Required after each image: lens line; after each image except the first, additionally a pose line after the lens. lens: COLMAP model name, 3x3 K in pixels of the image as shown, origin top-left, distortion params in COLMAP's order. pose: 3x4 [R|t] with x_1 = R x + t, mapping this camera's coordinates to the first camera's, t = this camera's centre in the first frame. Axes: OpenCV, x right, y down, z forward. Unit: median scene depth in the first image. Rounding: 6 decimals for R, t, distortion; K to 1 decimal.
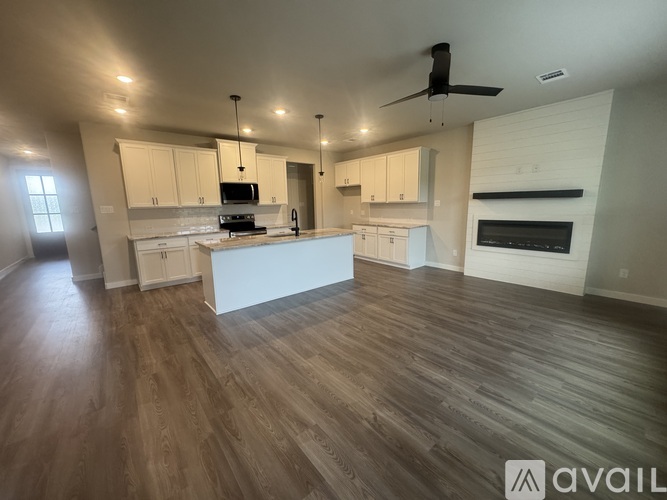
lens RADIAL K [[266.0, 0, 333.5], [0, 266.0, 250.0], [0, 0, 1]] dist [0.000690, 0.000099]
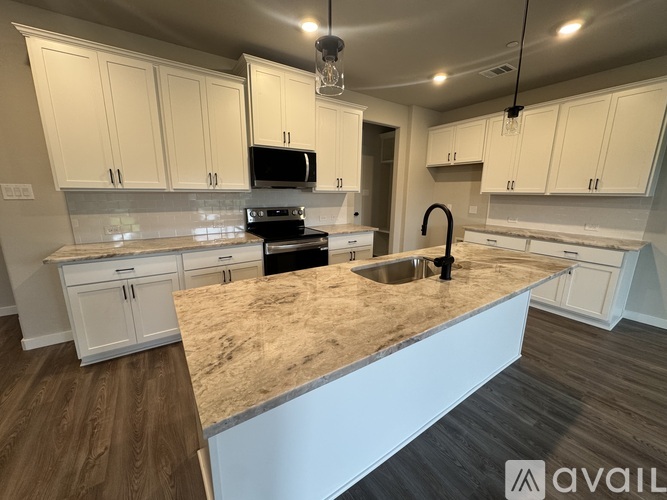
lens RADIAL K [[266.0, 0, 333.5], [0, 266.0, 250.0], [0, 0, 1]] dist [0.000690, 0.000099]
pose [[0.994817, 0.050254, -0.088396, -0.191576], [-0.046566, 0.997976, 0.043307, -0.074604], [0.090394, -0.038967, 0.995144, 0.454331]]
